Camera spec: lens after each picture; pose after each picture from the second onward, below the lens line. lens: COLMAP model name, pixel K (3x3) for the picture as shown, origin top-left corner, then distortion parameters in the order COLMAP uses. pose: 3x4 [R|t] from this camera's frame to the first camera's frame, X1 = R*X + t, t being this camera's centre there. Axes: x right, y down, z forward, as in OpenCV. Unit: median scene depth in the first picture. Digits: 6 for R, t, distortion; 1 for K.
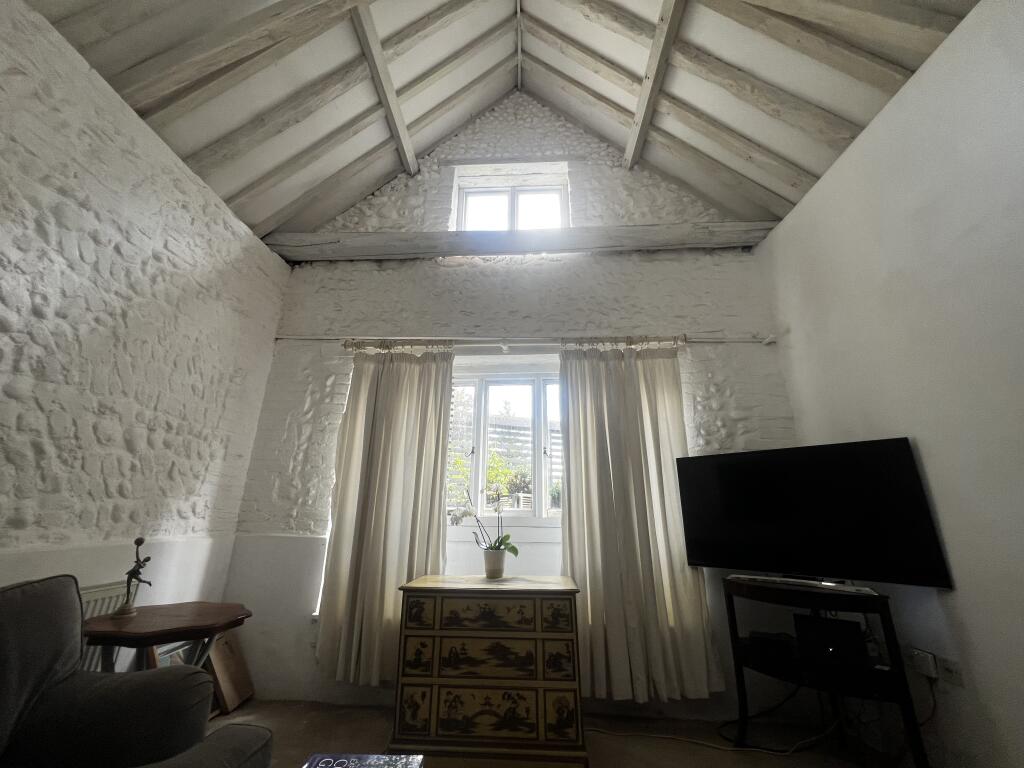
lens RADIAL K [[409.1, 0, 510.2], [0, 409.1, 381.2], [0, 0, 1]] dist [-0.001486, 0.000835]
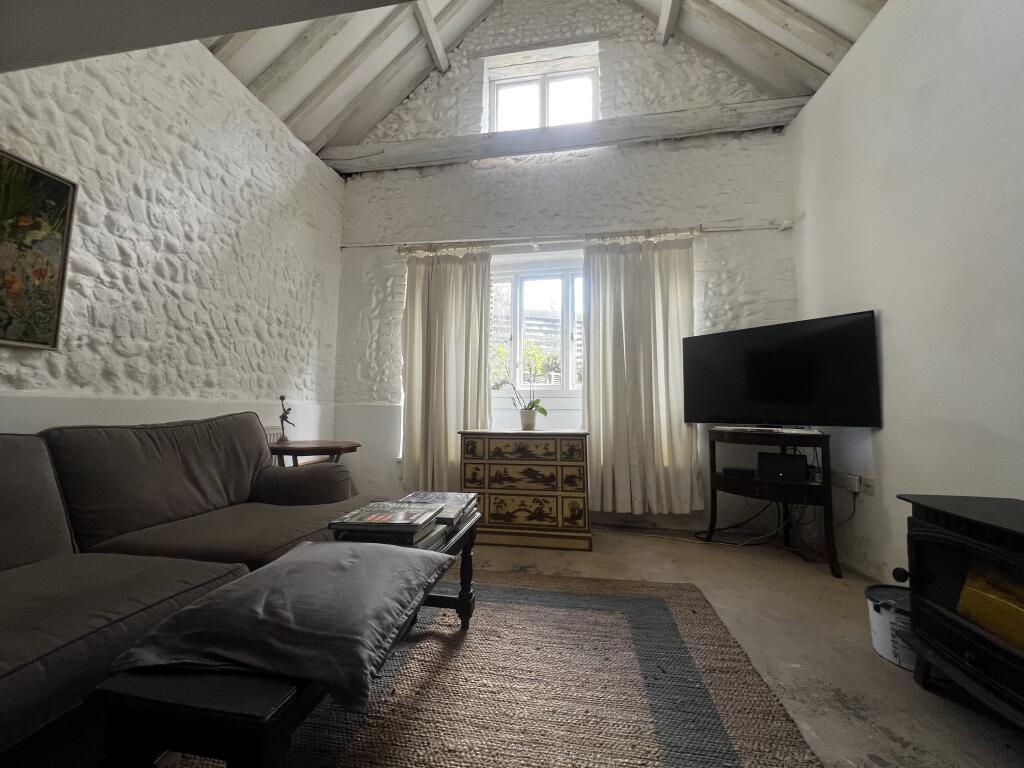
lens RADIAL K [[409.8, 0, 510.3], [0, 409.8, 381.4], [0, 0, 1]] dist [-0.001548, 0.000517]
pose [[0.992934, -0.011138, -0.118142, 0.051303], [0.039006, 0.970899, 0.236292, 0.012312], [0.112072, -0.239231, 0.964473, -0.200861]]
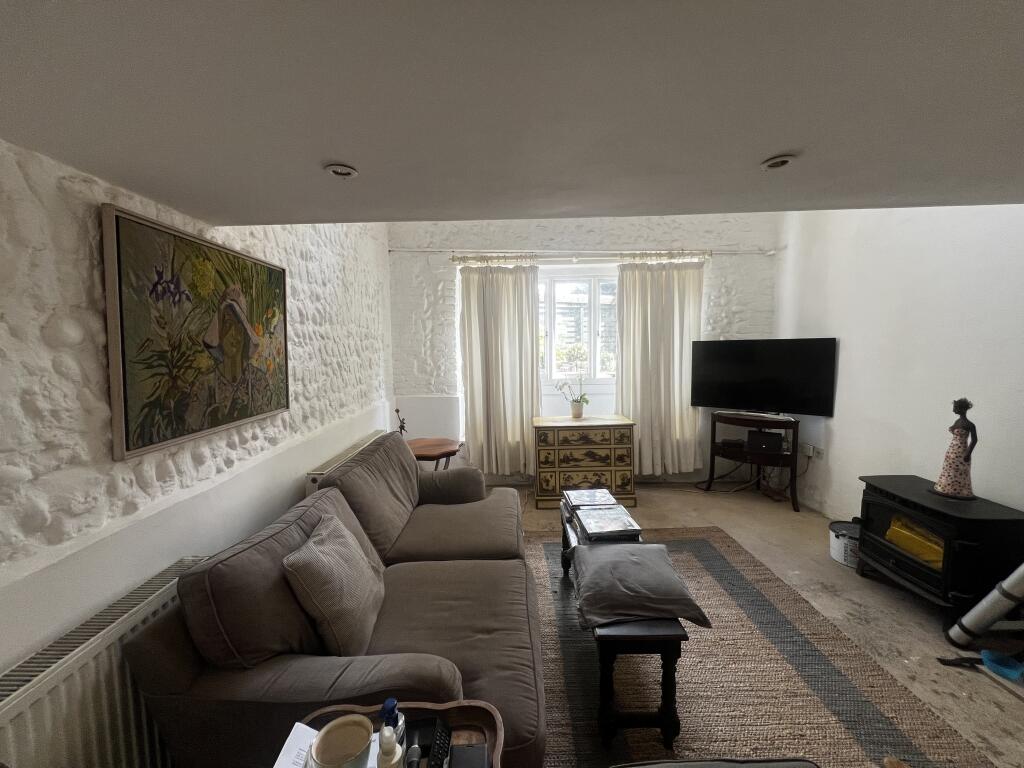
lens RADIAL K [[409.1, 0, 511.3], [0, 409.1, 381.4], [0, 0, 1]] dist [-0.001486, 0.000835]
pose [[0.998081, -0.034930, 0.051137, -0.324053], [0.012050, 0.919499, 0.392908, -0.261119], [-0.060745, -0.391538, 0.918155, -0.380069]]
